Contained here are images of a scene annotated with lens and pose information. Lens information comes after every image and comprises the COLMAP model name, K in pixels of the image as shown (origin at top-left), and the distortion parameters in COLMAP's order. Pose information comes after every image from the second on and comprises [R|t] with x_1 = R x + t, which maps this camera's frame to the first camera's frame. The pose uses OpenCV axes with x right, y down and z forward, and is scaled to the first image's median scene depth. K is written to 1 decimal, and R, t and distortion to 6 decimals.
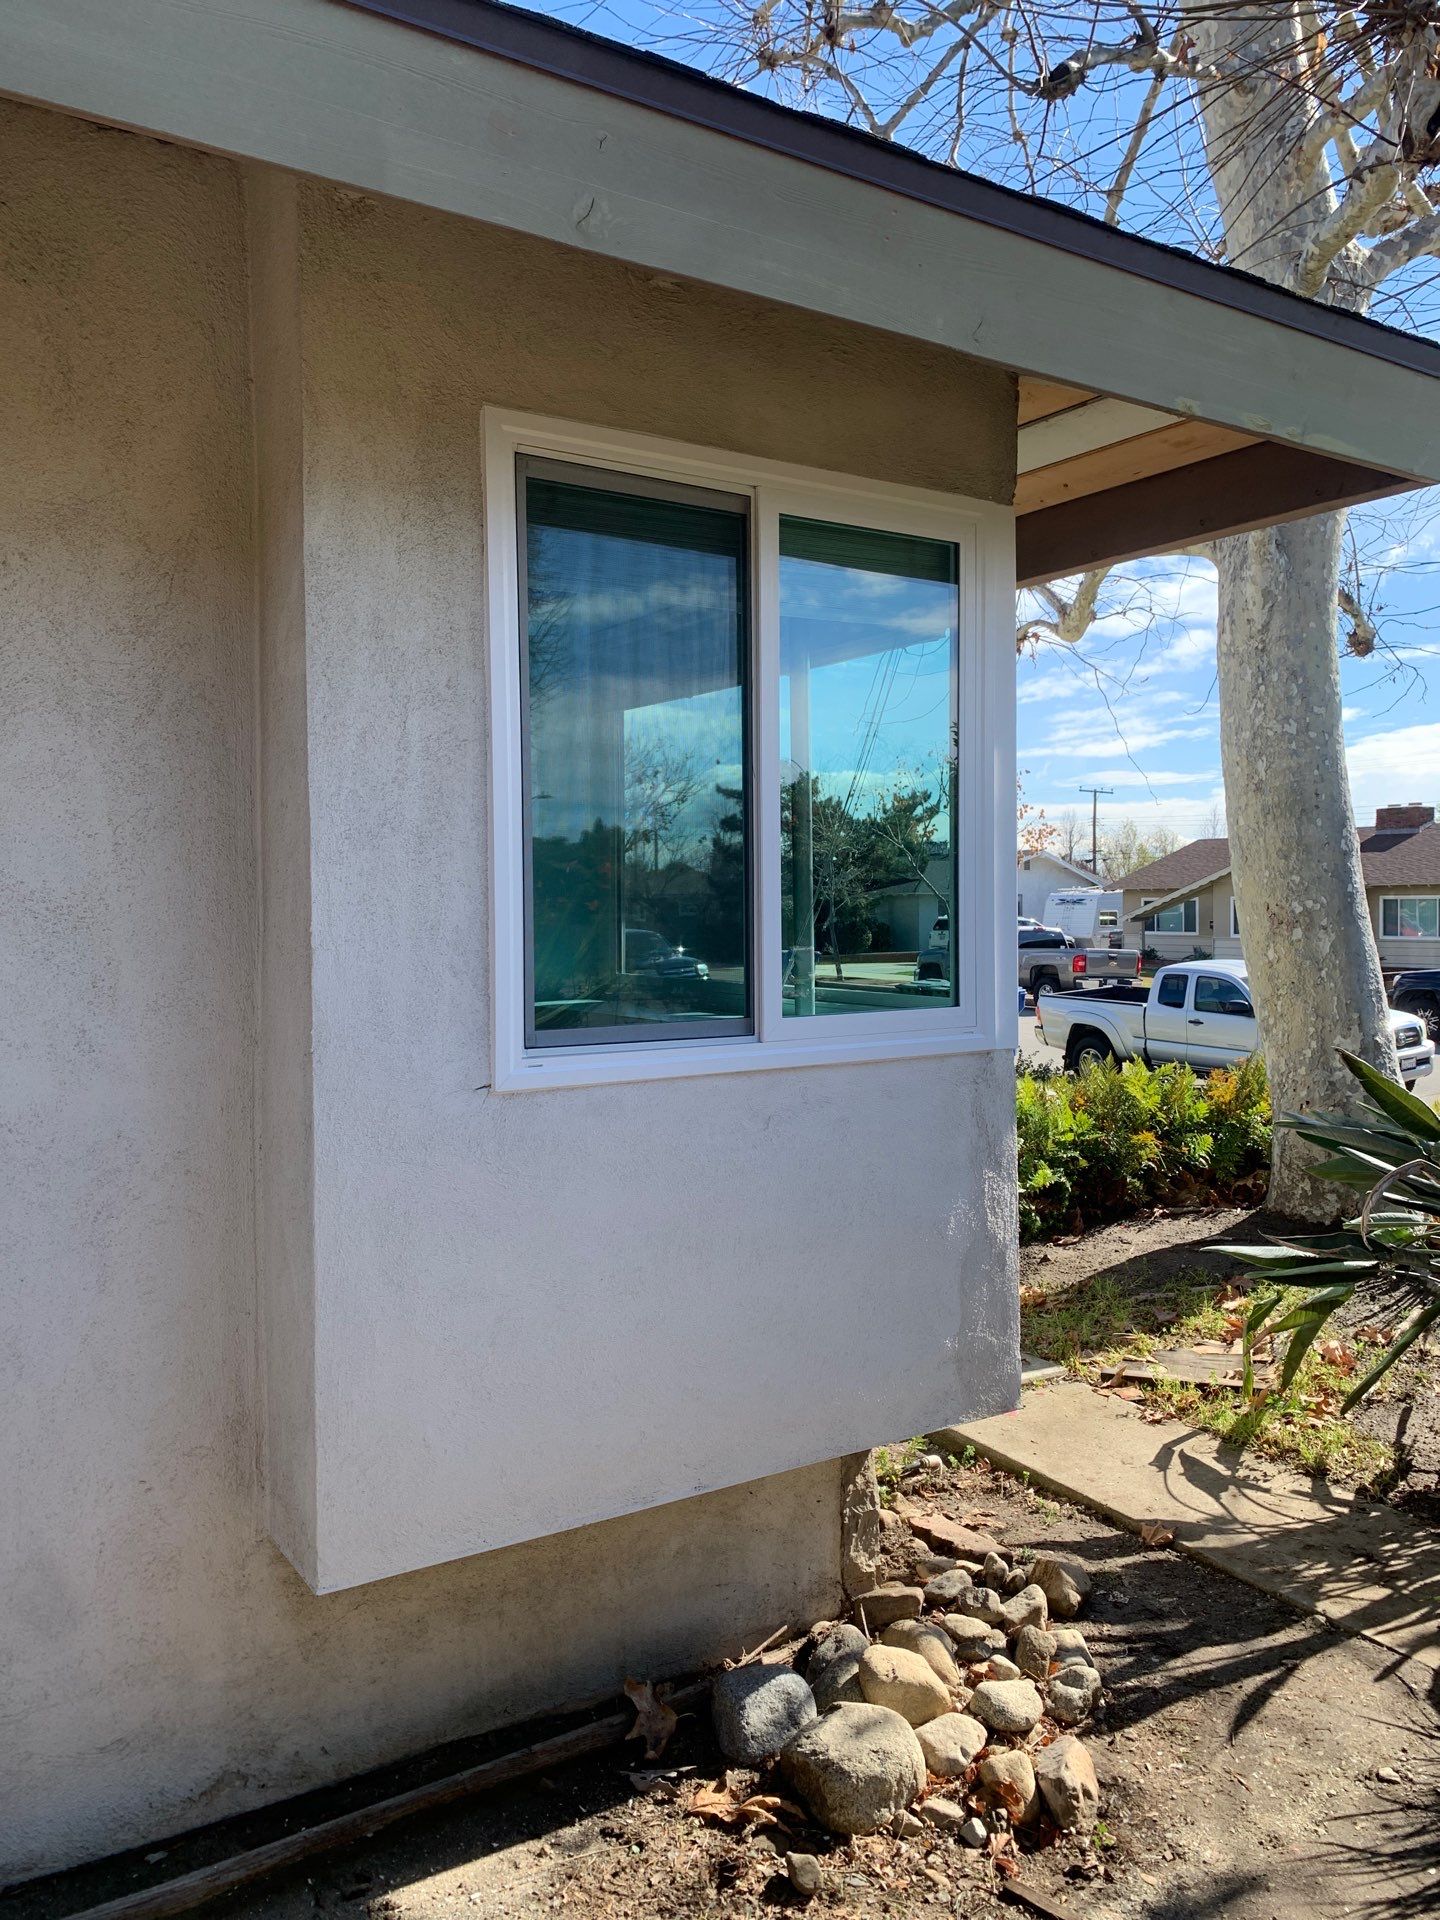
lens RADIAL K [[1416.0, 0, 720.0], [0, 1416.0, 960.0], [0, 0, 1]] dist [0.035101, -0.005999]
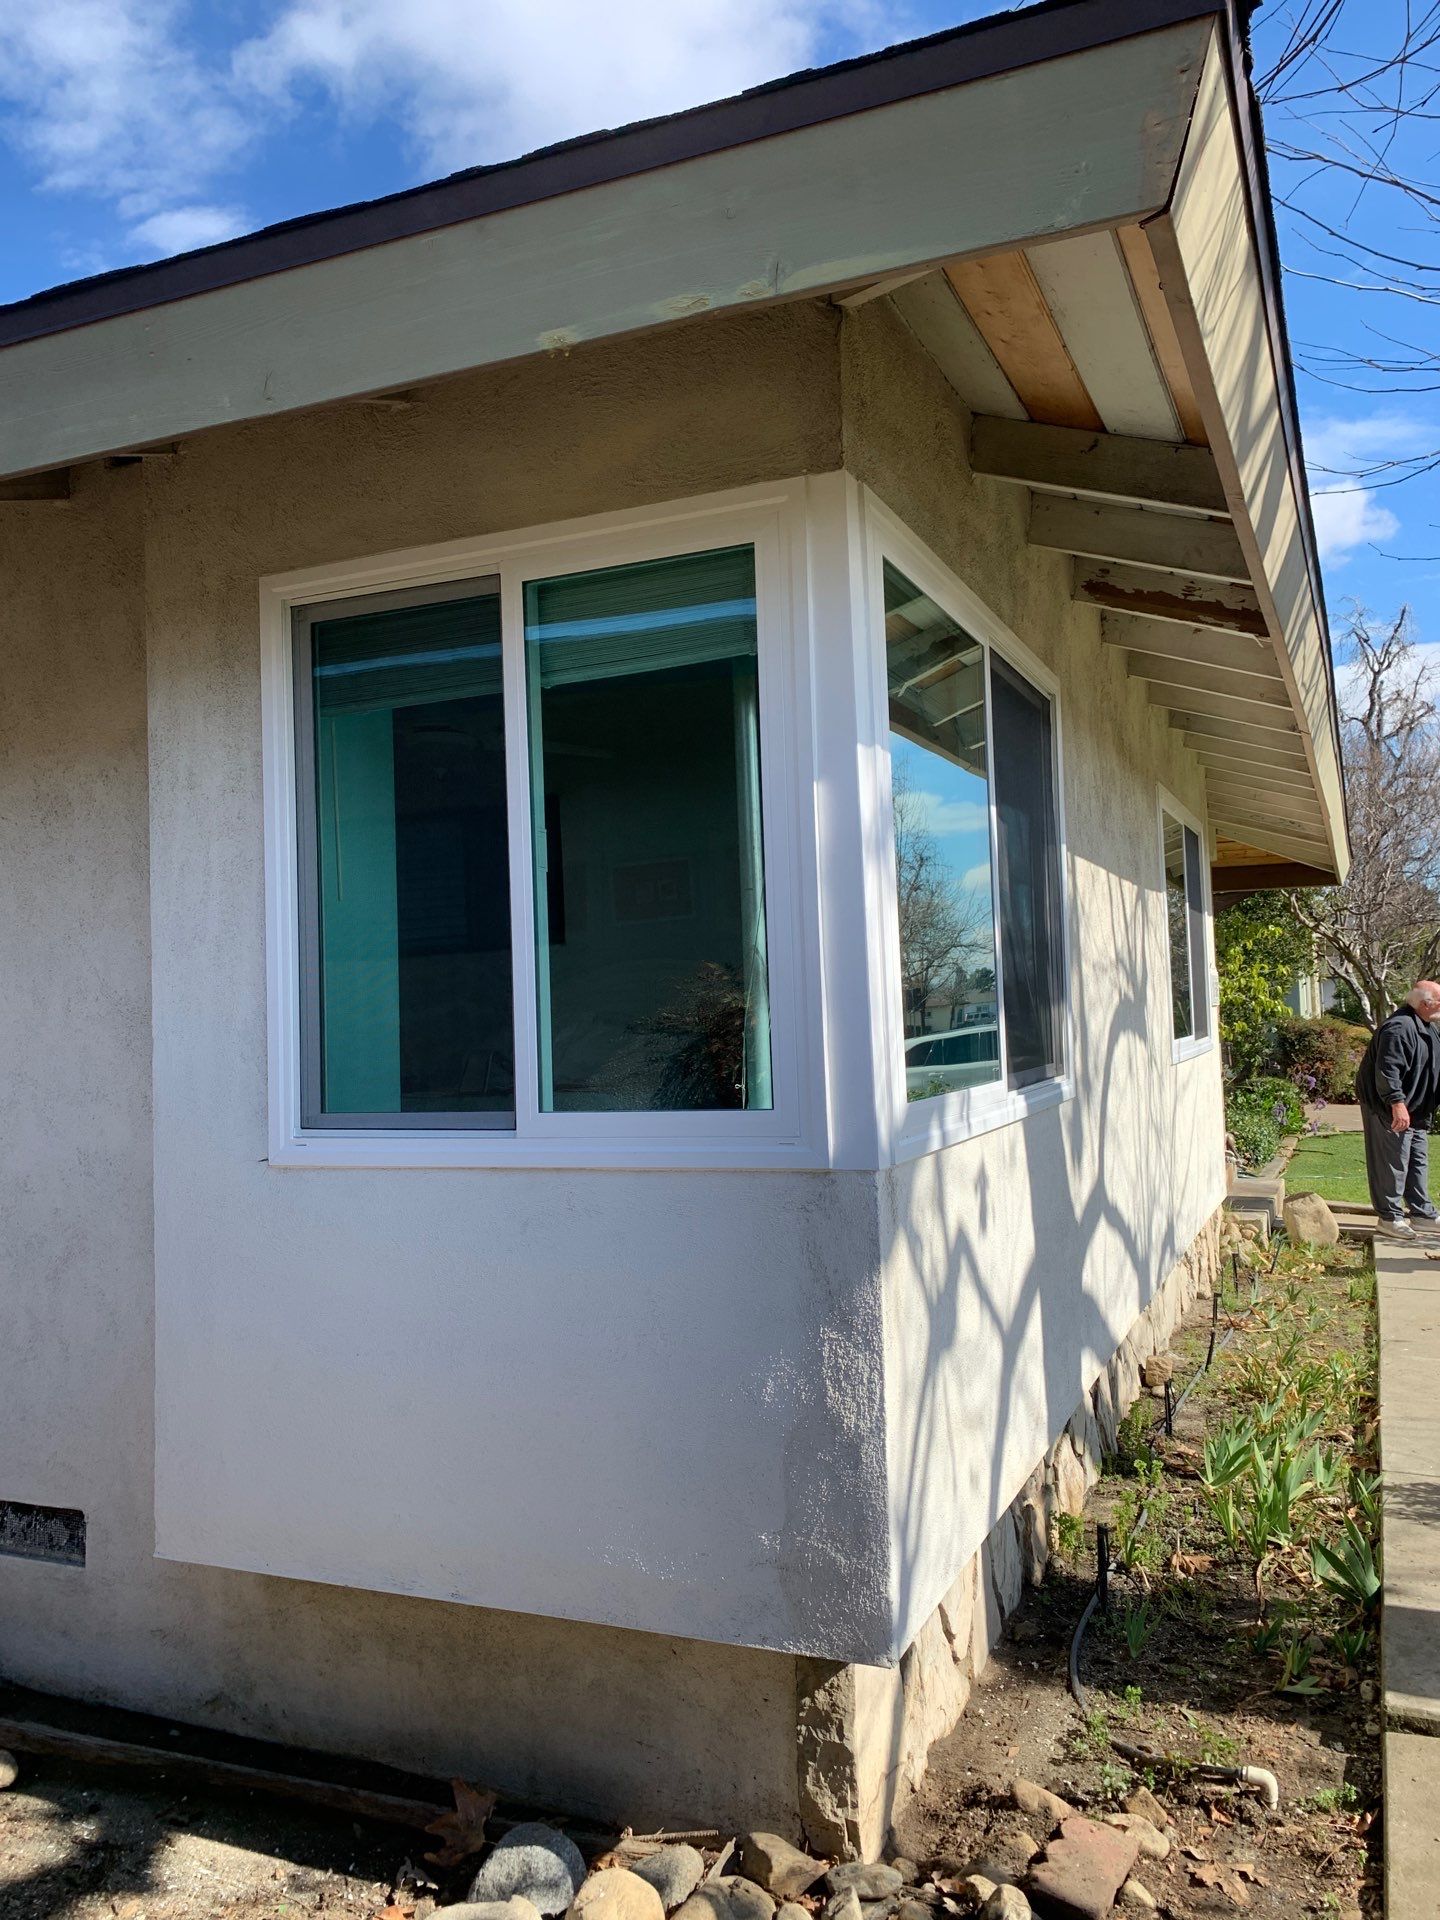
lens RADIAL K [[1464.4, 0, 718.8], [0, 1464.4, 929.5], [0, 0, 1]] dist [0.026270, -0.007221]
pose [[0.569568, -0.047265, -0.820584, 0.923976], [0.002635, 0.998445, -0.055682, -0.025902], [0.821940, 0.029553, 0.568807, 0.558905]]
